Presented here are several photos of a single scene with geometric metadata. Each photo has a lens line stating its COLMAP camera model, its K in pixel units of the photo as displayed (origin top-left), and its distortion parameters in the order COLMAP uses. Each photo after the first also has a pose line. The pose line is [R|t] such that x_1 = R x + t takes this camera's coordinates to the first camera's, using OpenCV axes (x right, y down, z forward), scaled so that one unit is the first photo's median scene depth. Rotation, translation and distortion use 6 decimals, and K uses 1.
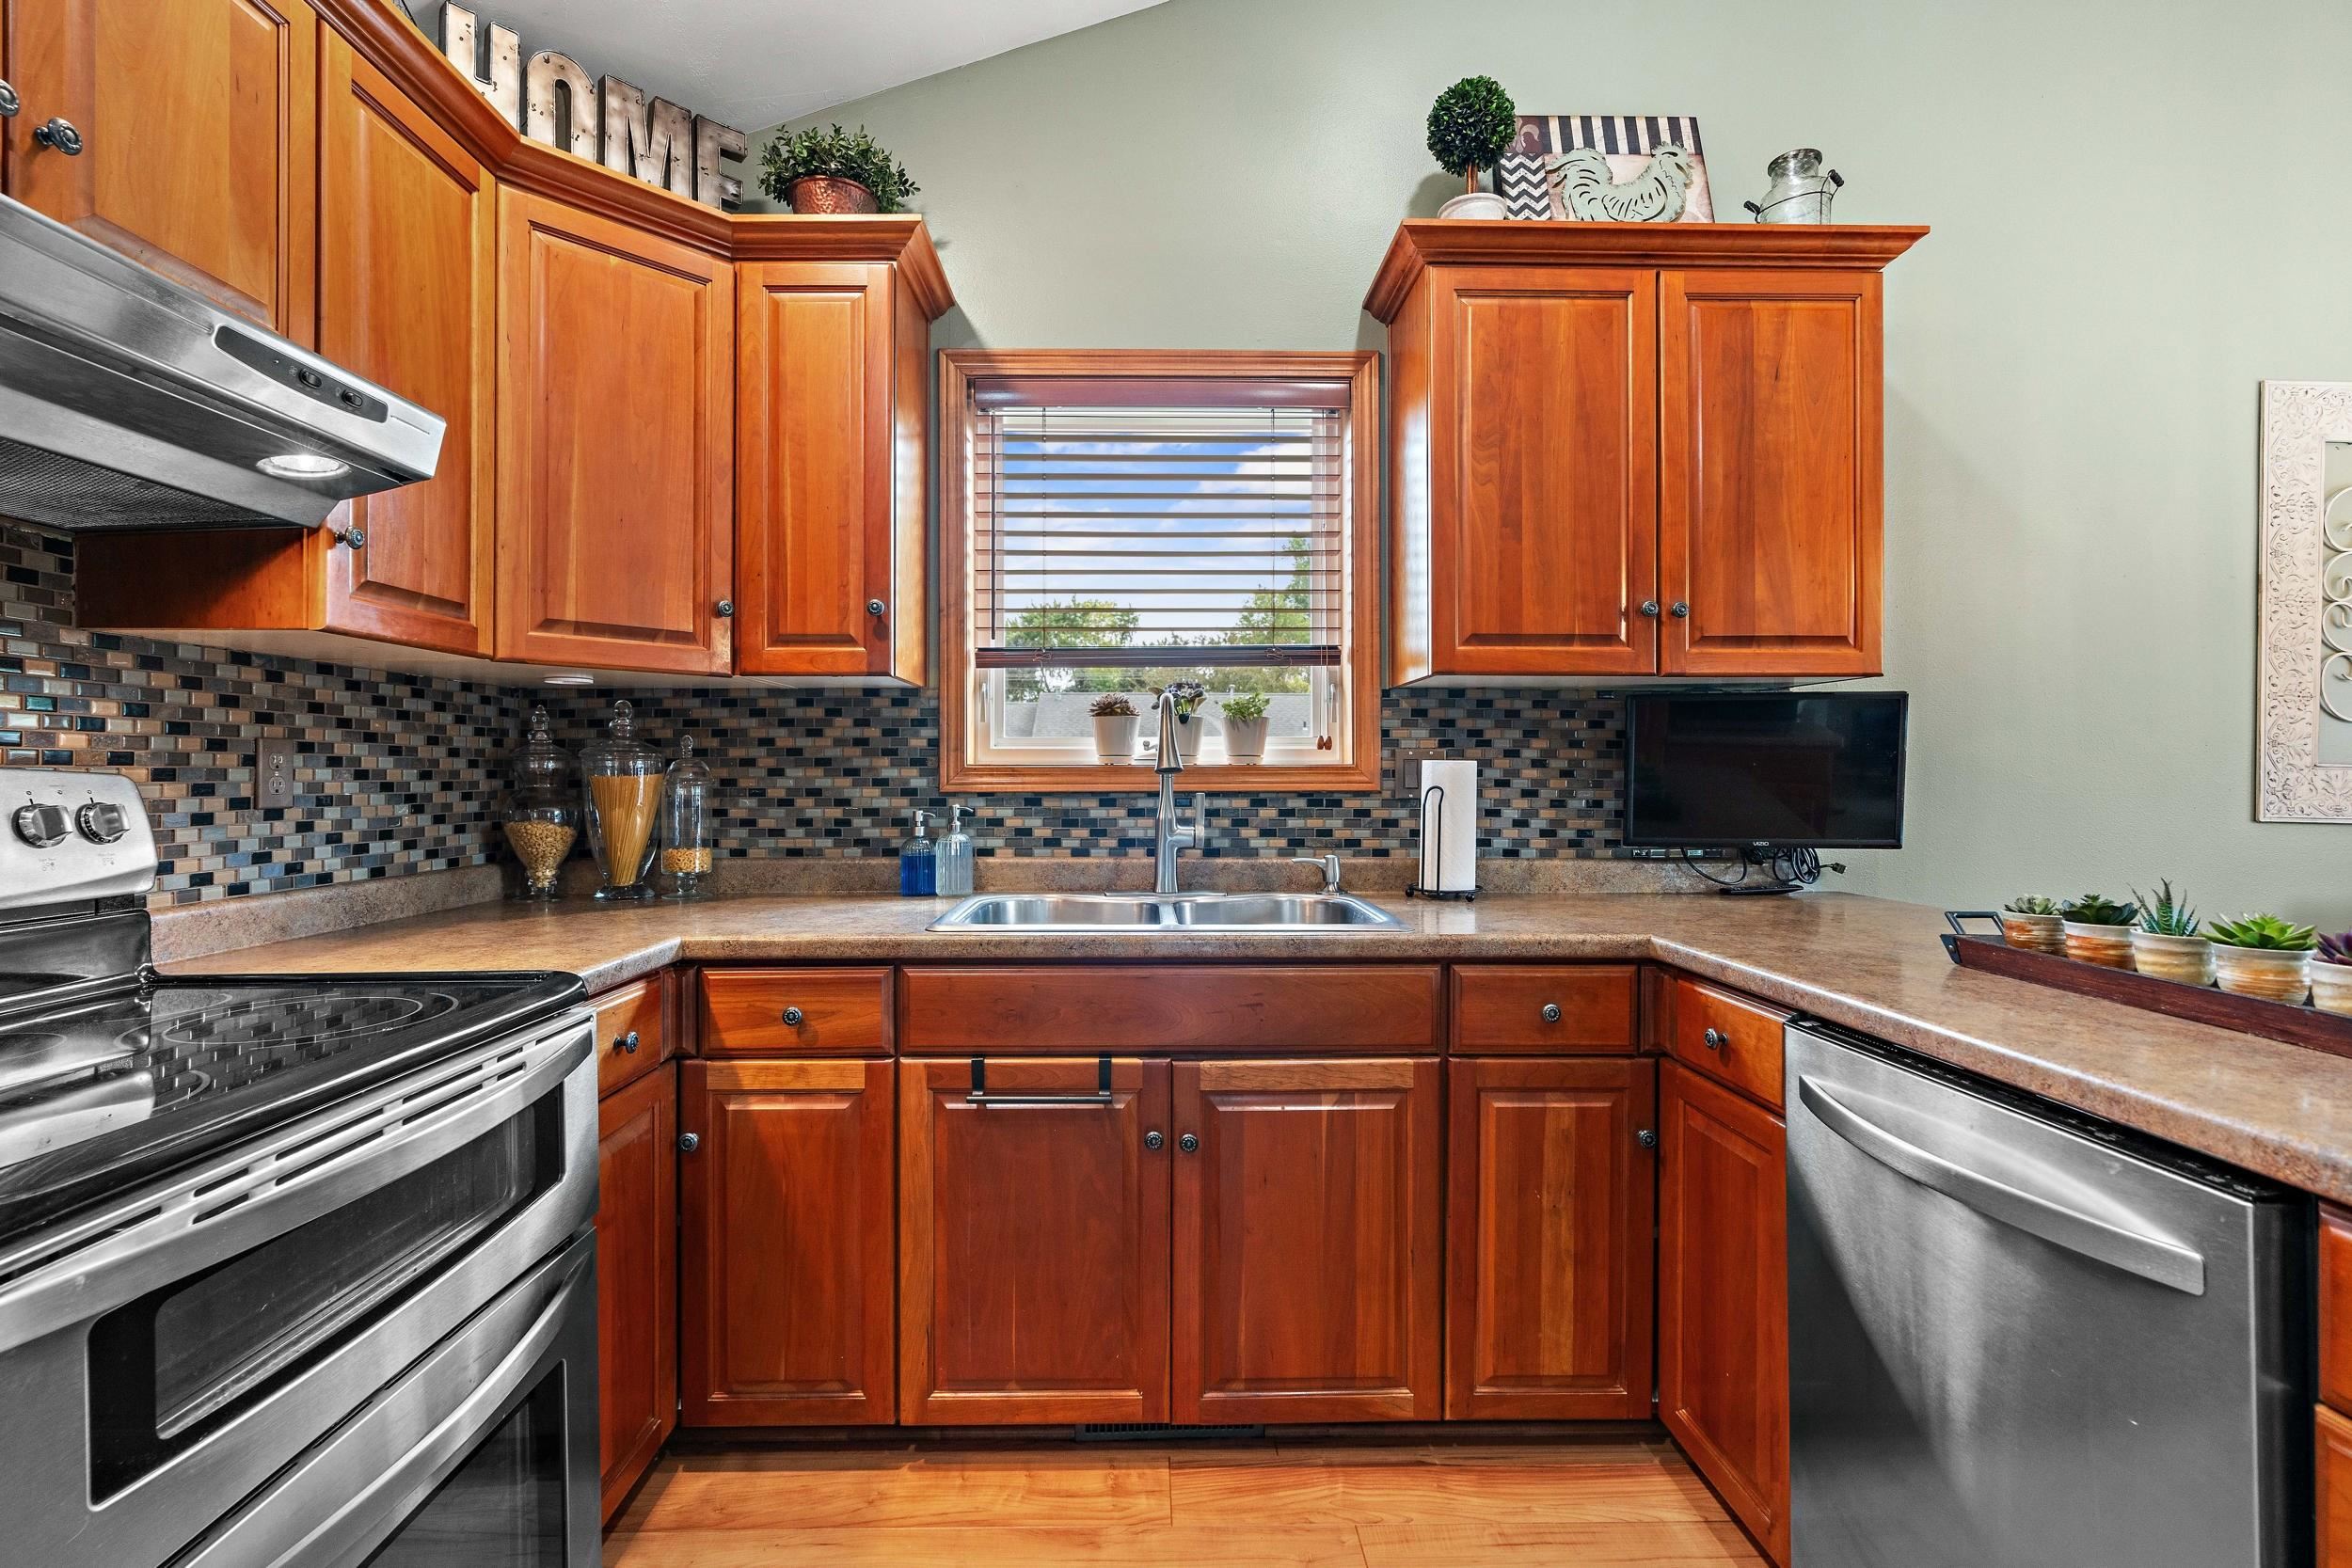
lens RADIAL K [[1063.5, 0, 1156.2], [0, 1063.5, 771.2], [0, 0, 1]] dist [-0.008014, 0.003065]
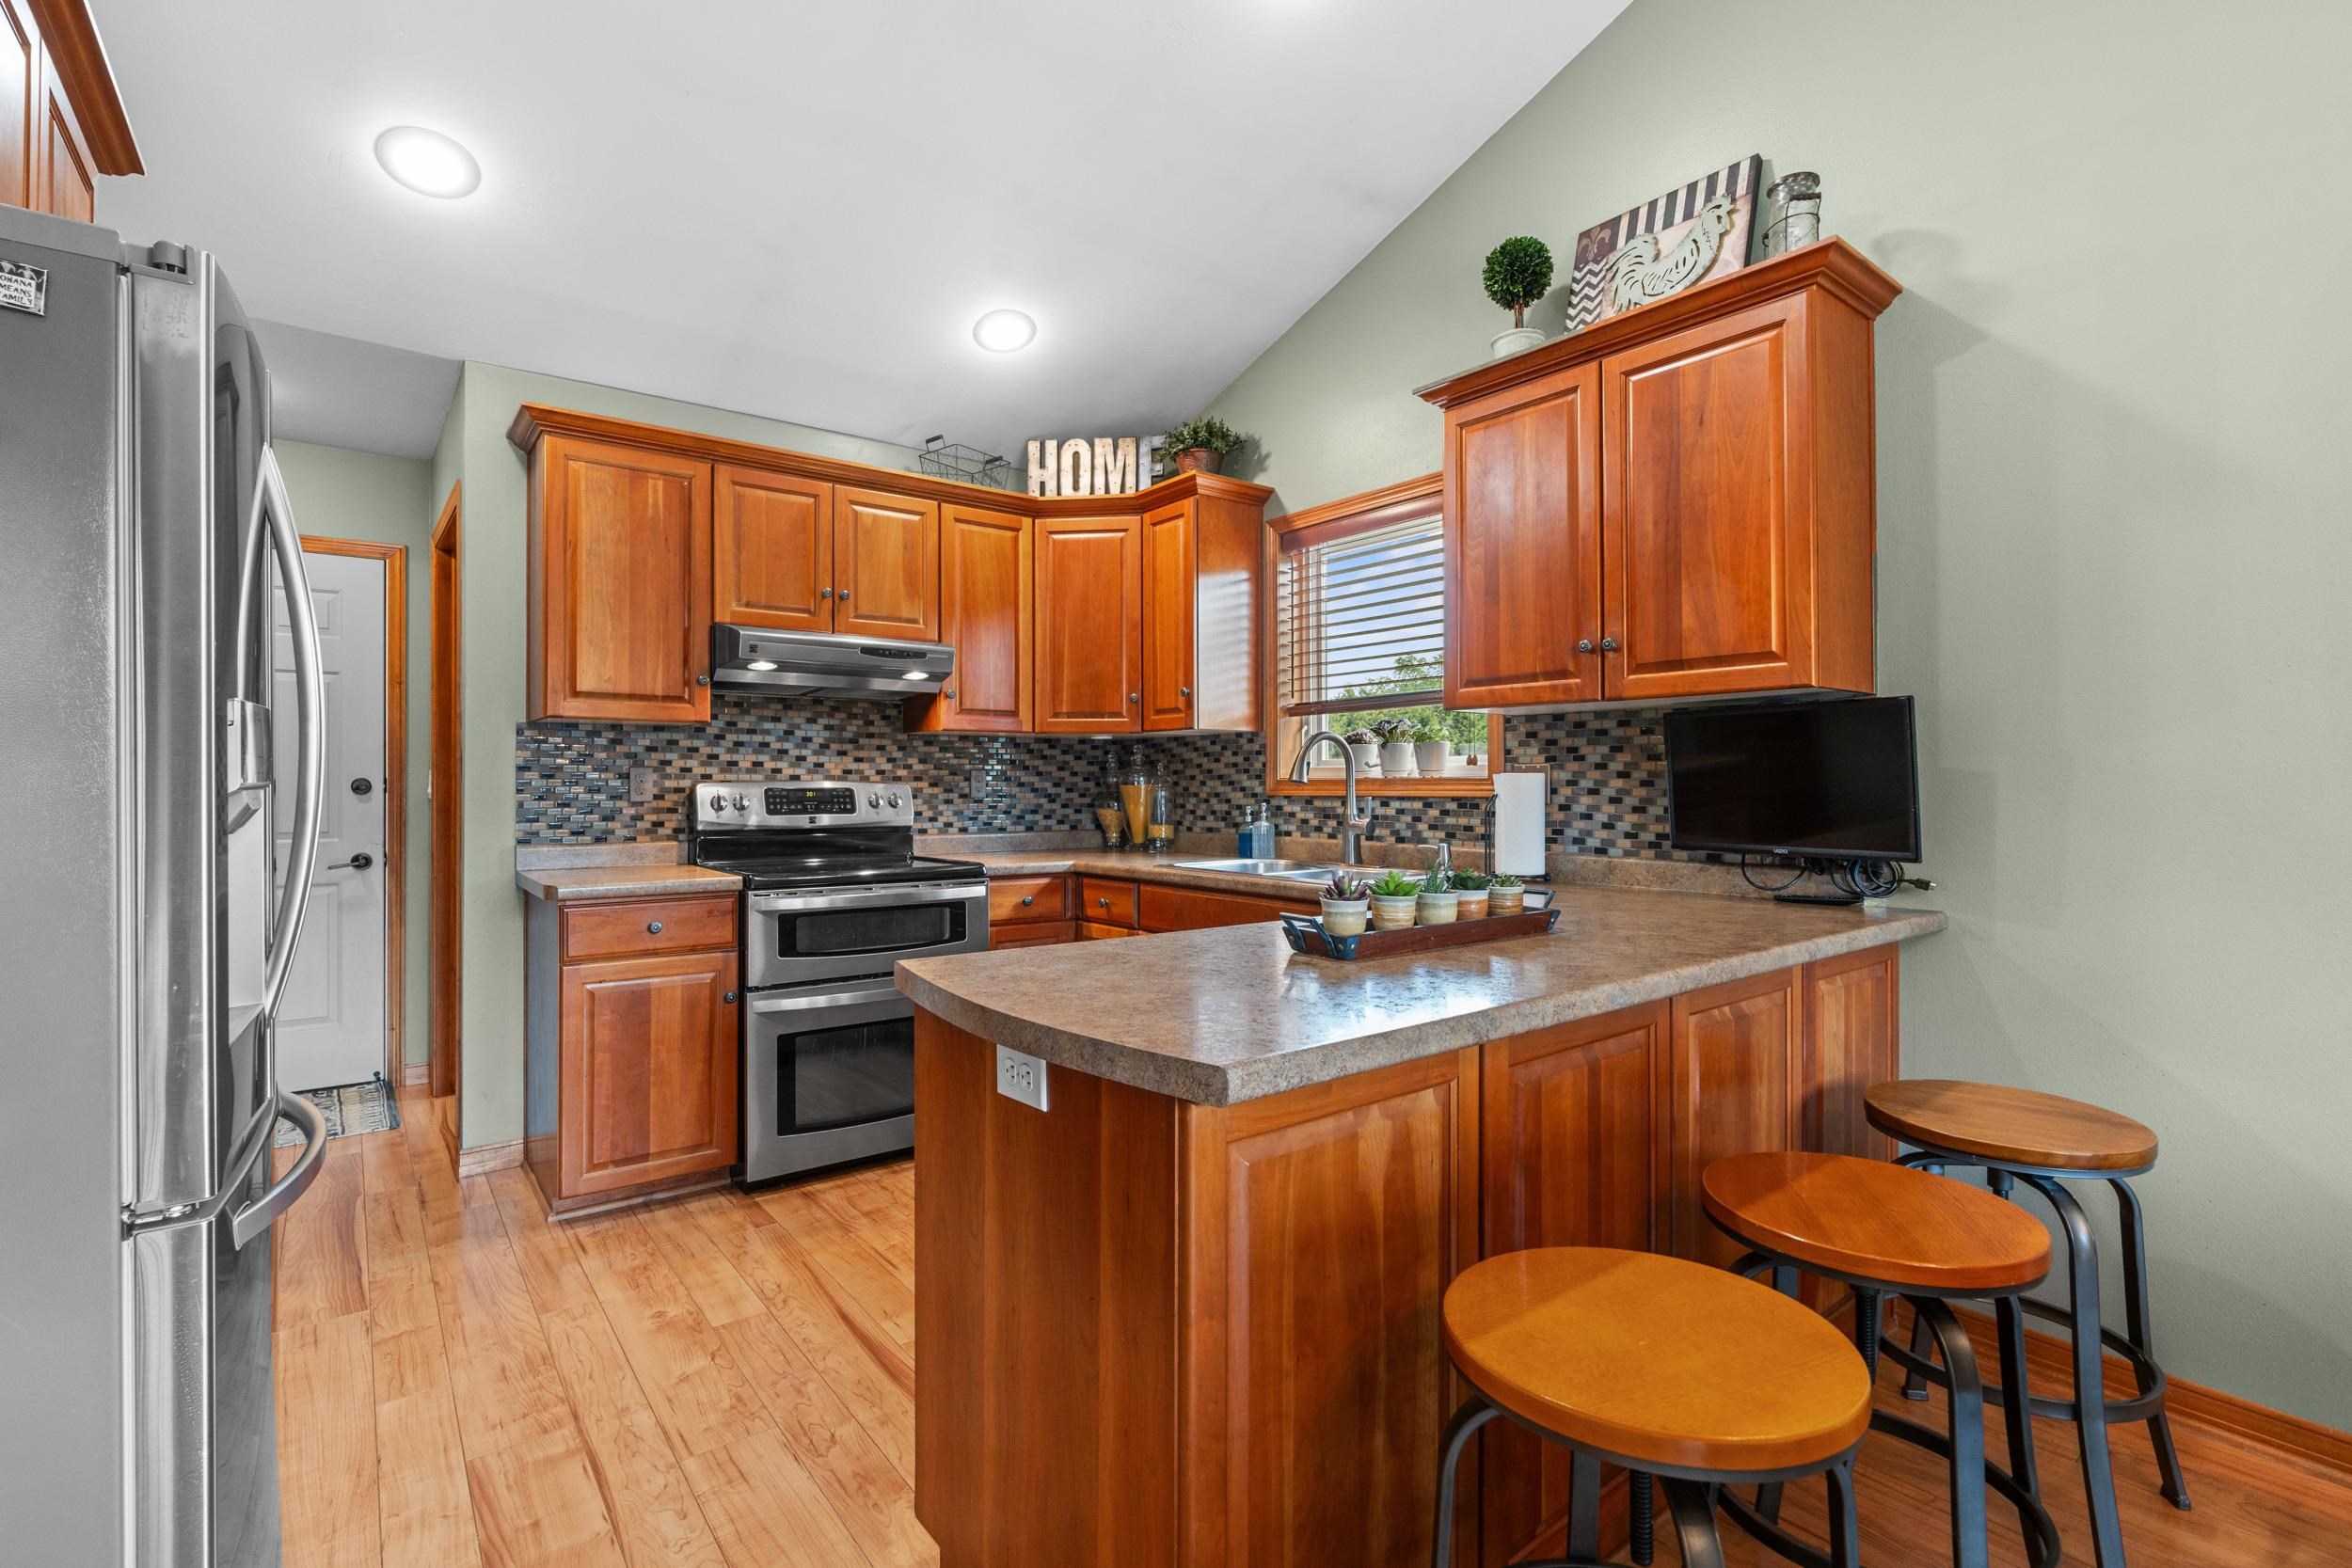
lens RADIAL K [[1063.5, 0, 1166.0], [0, 1063.5, 779.1], [0, 0, 1]] dist [-0.008014, 0.003065]
pose [[0.600468, -0.004717, -0.799635, 1.128220], [0.001825, 0.999988, -0.004529, 0.002072], [0.799646, 0.001261, 0.600470, -0.103726]]
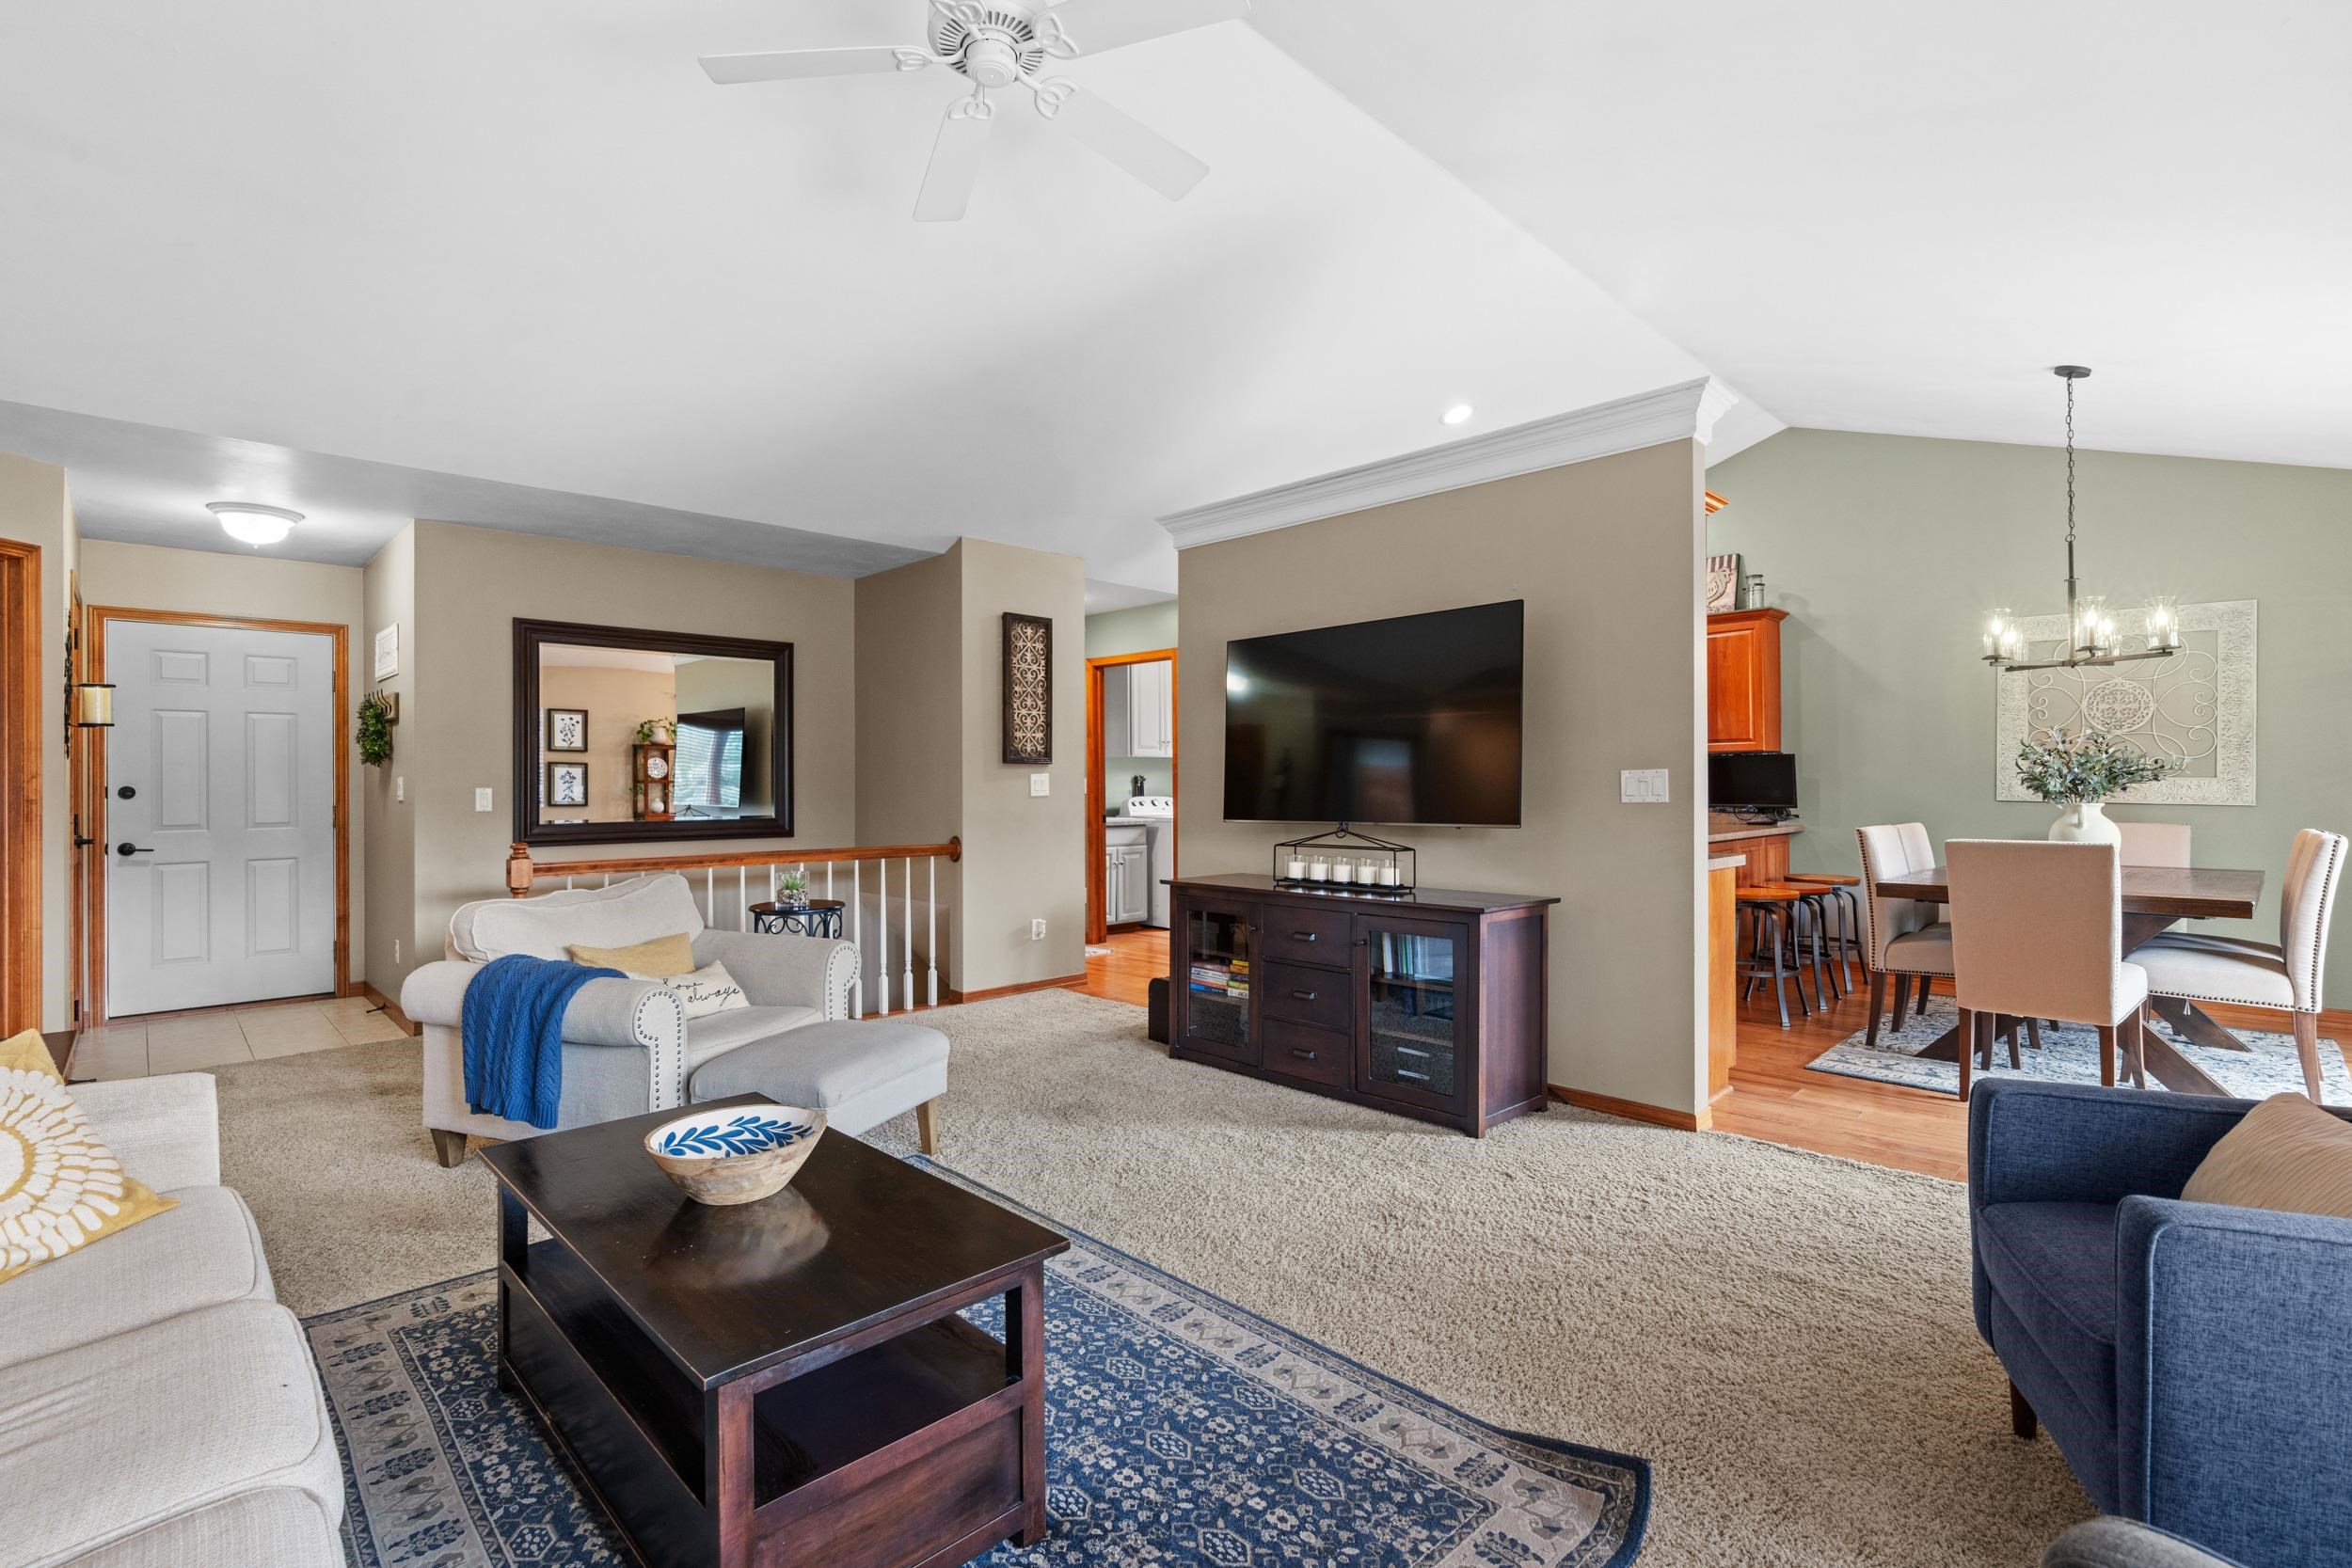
lens RADIAL K [[1063.5, 0, 1158.6], [0, 1063.5, 779.8], [0, 0, 1]] dist [-0.008014, 0.003065]
pose [[0.676882, -0.006733, -0.736061, 1.778577], [0.006350, 0.999974, -0.003309, -0.004805], [0.736064, -0.002434, 0.676907, -2.416382]]
